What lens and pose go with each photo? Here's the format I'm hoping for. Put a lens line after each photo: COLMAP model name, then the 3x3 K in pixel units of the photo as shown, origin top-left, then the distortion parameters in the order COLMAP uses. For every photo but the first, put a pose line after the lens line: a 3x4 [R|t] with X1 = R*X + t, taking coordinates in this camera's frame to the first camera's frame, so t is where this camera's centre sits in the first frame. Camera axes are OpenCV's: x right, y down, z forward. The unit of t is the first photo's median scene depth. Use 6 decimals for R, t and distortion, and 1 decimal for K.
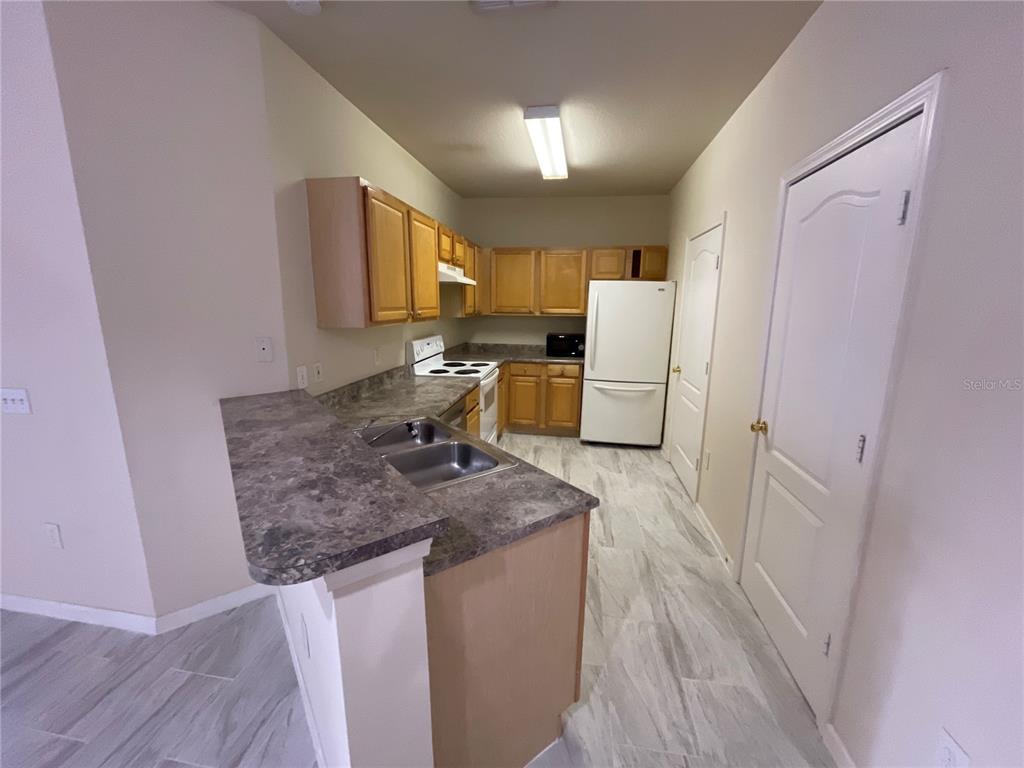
lens RADIAL K [[414.9, 0, 513.6], [0, 414.9, 382.7], [0, 0, 1]] dist [0.007412, -0.002024]
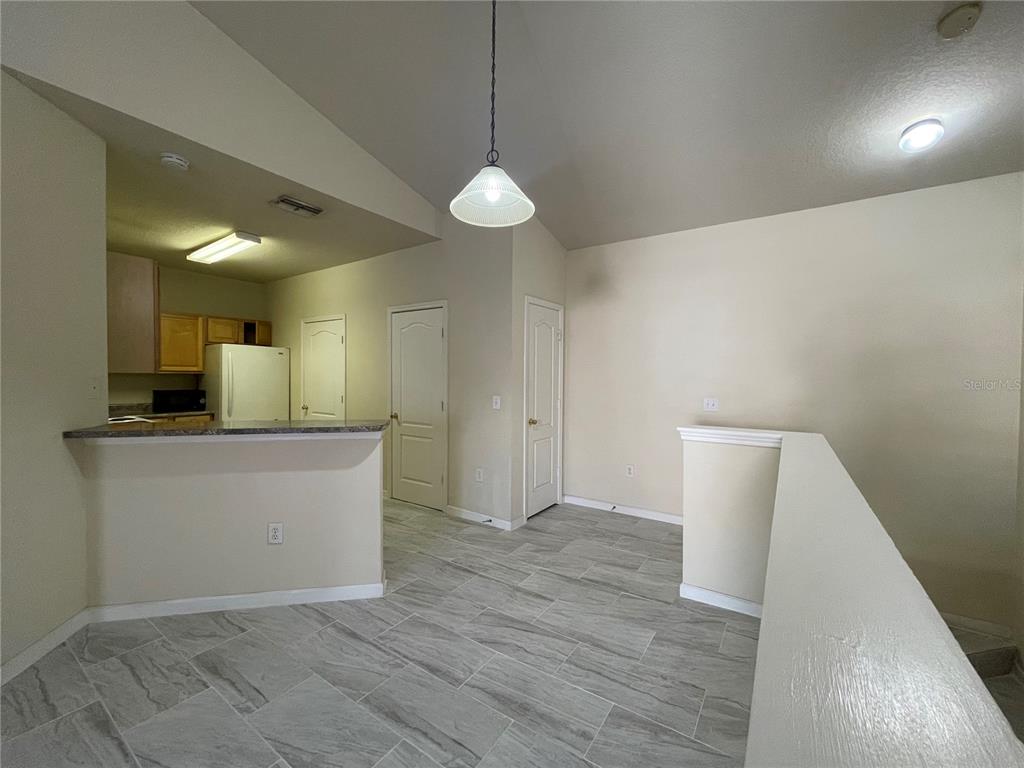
lens RADIAL K [[414.9, 0, 513.8], [0, 414.9, 385.2], [0, 0, 1]] dist [0.007412, -0.002024]
pose [[0.425628, -0.027695, 0.904474, -1.166168], [0.169448, 0.984290, -0.049600, 0.168364], [-0.888892, 0.174372, 0.423634, -0.545354]]
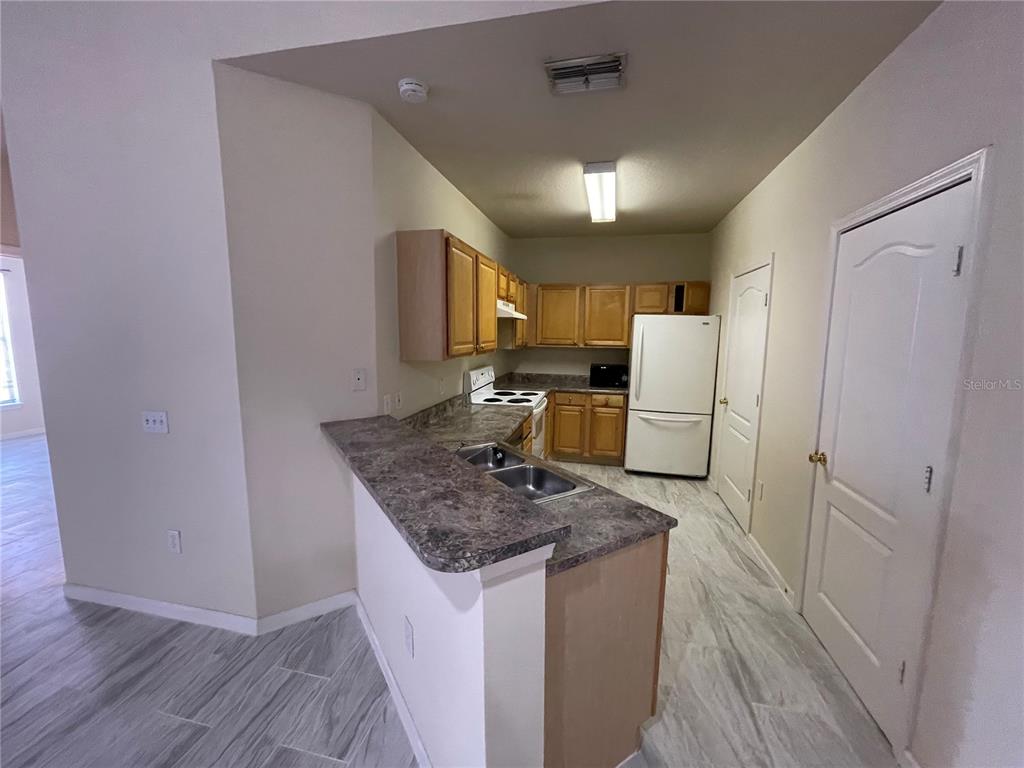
lens RADIAL K [[414.9, 0, 514.4], [0, 414.9, 382.9], [0, 0, 1]] dist [0.007412, -0.002024]
pose [[0.997991, 0.010052, -0.062552, -0.107302], [-0.014250, 0.997649, -0.067031, -0.001315], [0.061731, 0.067787, 0.995788, -0.099395]]
